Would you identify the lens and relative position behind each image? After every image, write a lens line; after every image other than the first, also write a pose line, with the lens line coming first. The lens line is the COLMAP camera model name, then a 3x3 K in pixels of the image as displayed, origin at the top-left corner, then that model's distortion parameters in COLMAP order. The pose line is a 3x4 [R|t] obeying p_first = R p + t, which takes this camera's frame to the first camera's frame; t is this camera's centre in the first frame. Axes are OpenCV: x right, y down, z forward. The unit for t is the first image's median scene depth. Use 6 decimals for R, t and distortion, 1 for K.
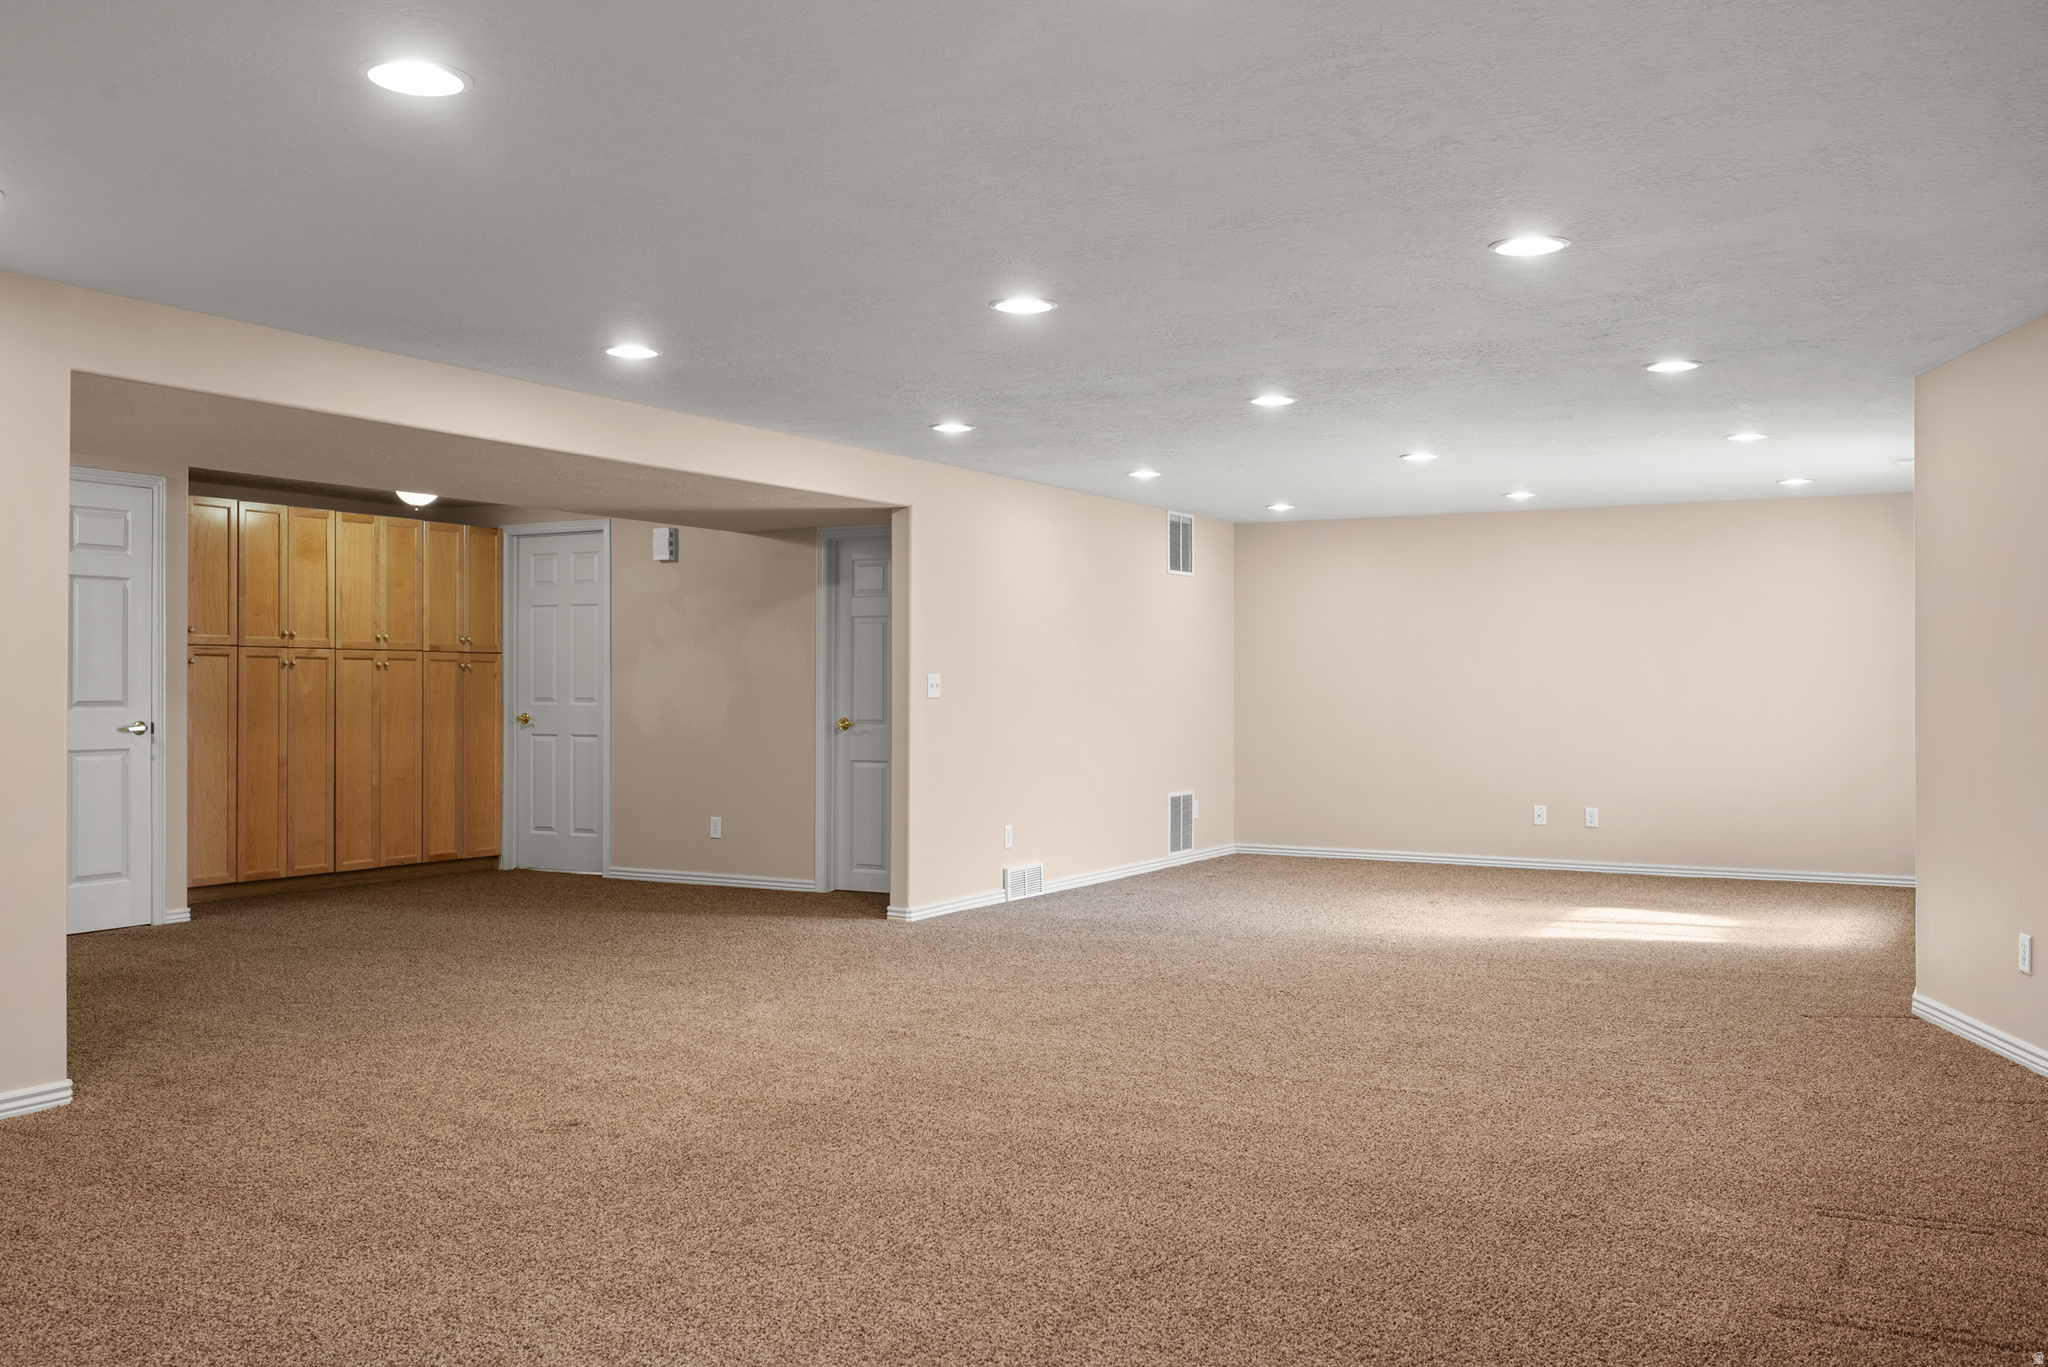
lens RADIAL K [[1665.6, 0, 1024.2], [0, 1665.6, 684.9], [0, 0, 1]] dist [0.000320, 0.000251]
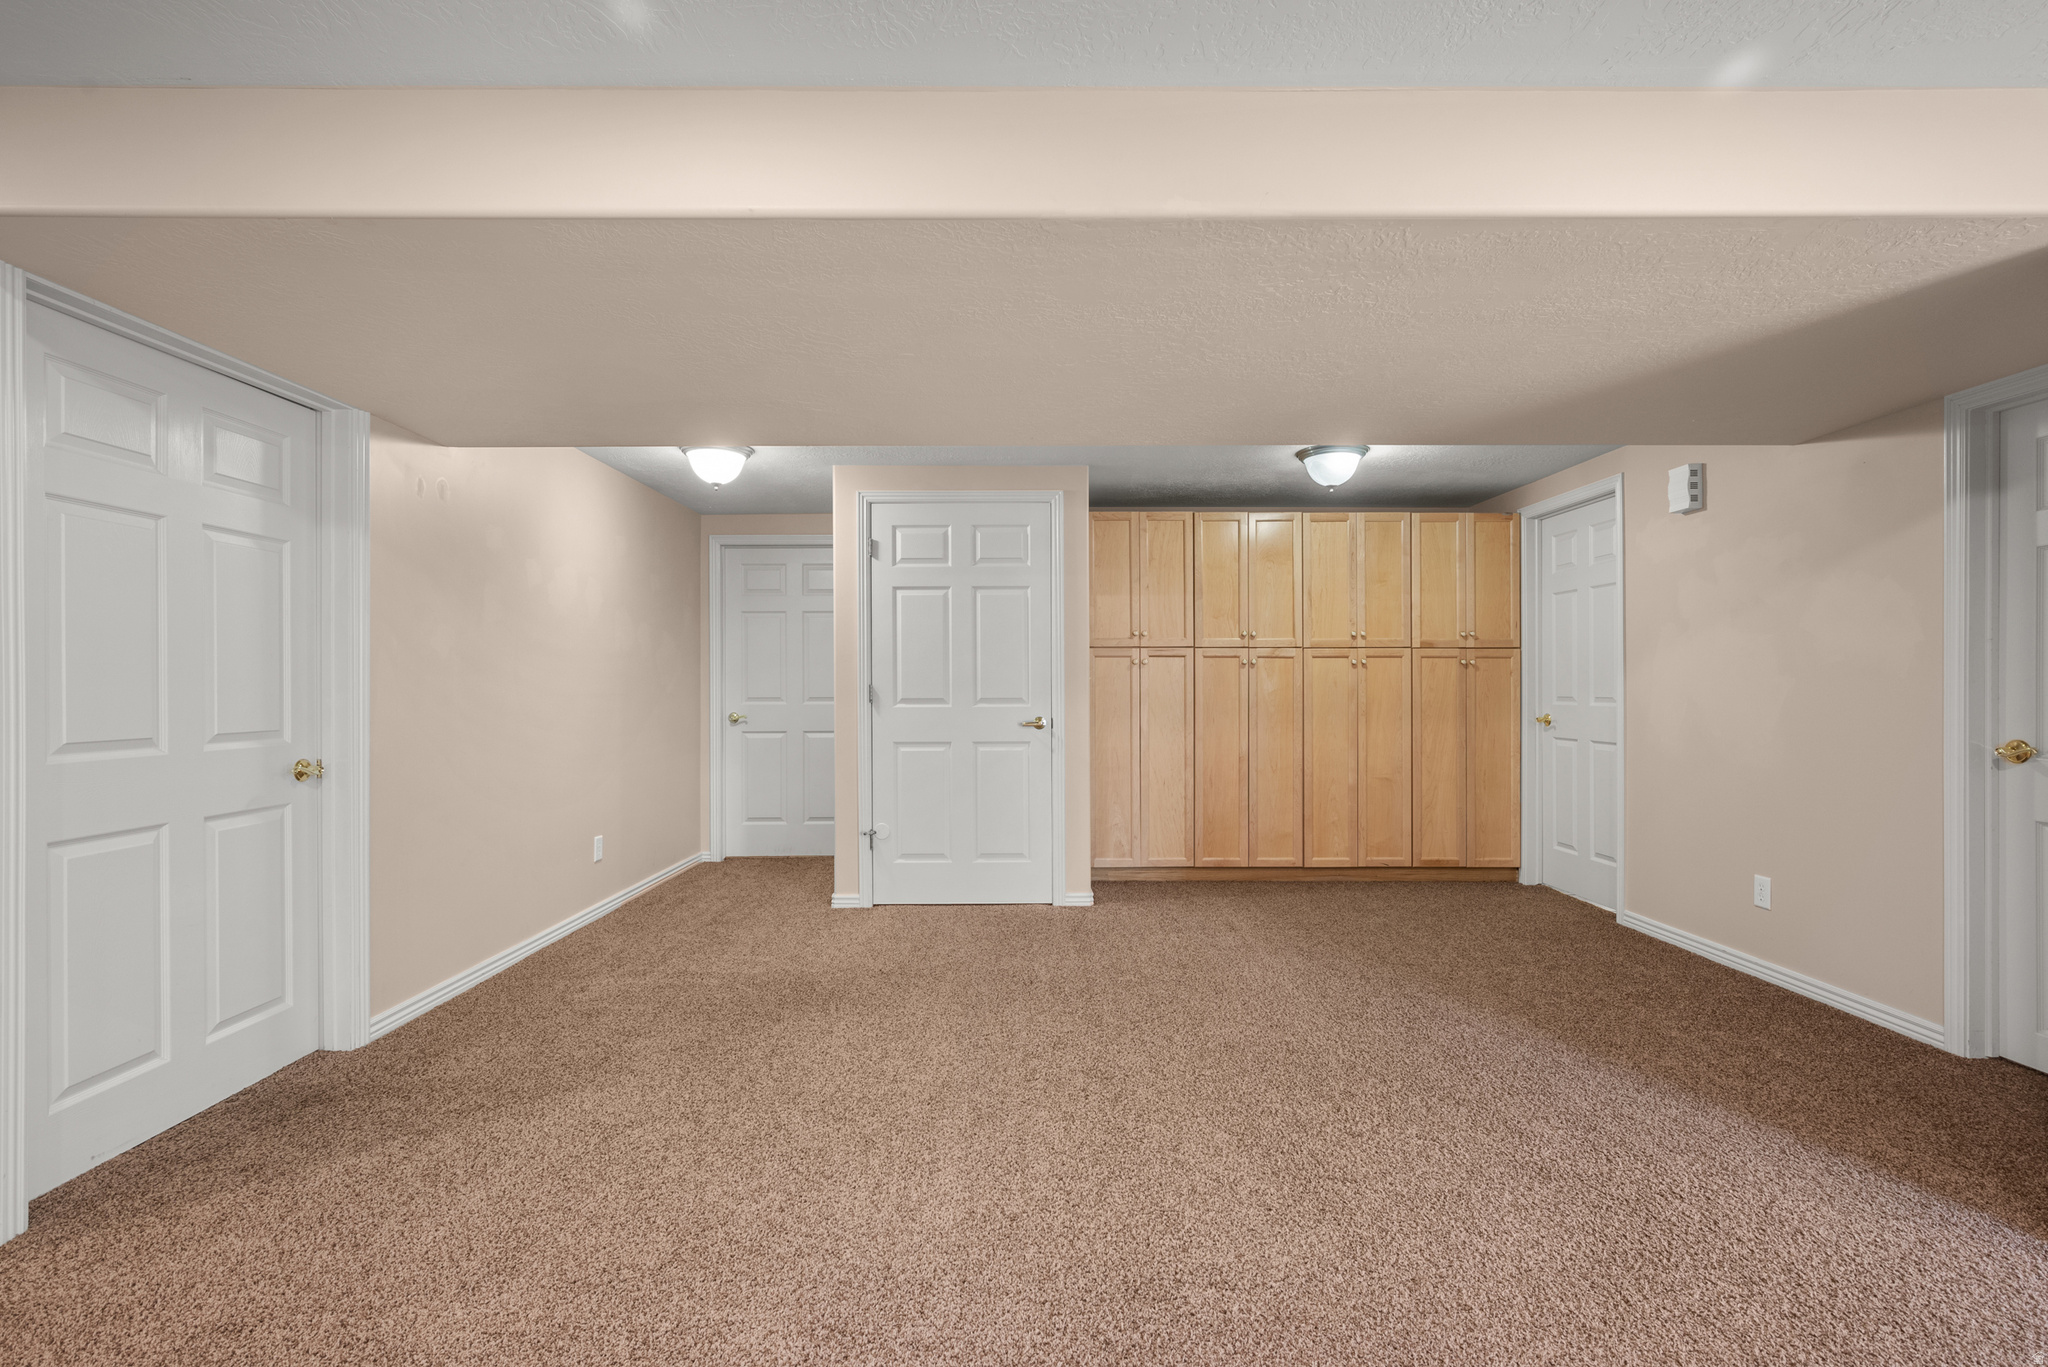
lens RADIAL K [[921.6, 0, 1023.7], [0, 921.6, 689.5], [0, 0, 1]] dist [-0.000117, -0.000198]
pose [[0.493810, 0.001181, -0.869569, -0.007973], [0.003153, 0.999990, 0.003149, 0.001499], [0.869564, -0.004296, 0.493802, 0.554942]]
